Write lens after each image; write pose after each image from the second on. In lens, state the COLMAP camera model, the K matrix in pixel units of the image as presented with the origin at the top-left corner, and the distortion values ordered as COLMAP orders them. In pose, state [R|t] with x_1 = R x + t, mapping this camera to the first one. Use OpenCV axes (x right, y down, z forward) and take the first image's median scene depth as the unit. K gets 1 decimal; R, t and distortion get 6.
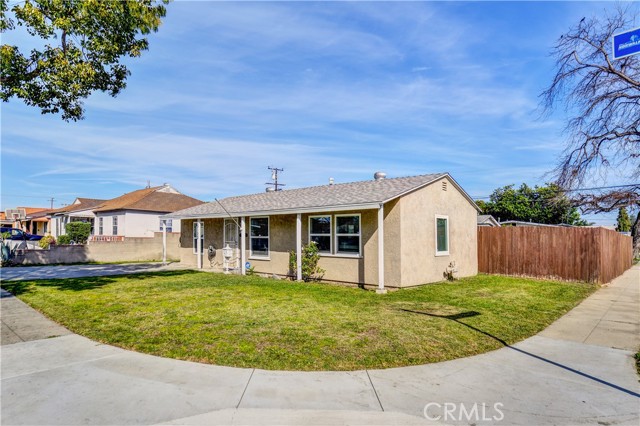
lens RADIAL K [[373.2, 0, 321.1], [0, 373.2, 225.4], [0, 0, 1]] dist [-0.003079, -0.000260]
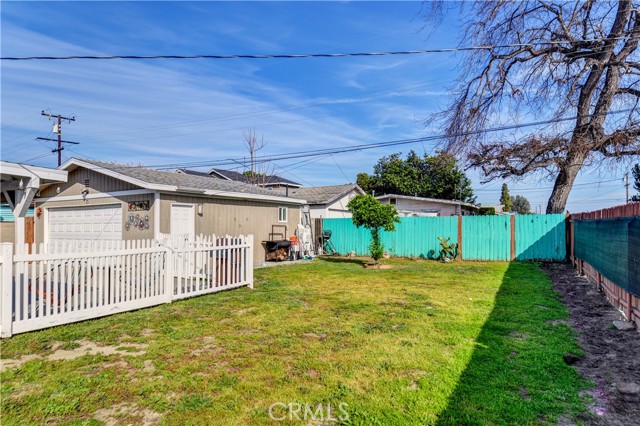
lens RADIAL K [[477.6, 0, 320.0], [0, 477.6, 213.0], [0, 0, 1]] dist [0.059869, 0.000944]
pose [[0.954578, -0.013639, 0.297648, 0.125804], [0.009477, 0.999836, 0.015422, 0.006925], [-0.297810, -0.011900, 0.954551, 0.197921]]
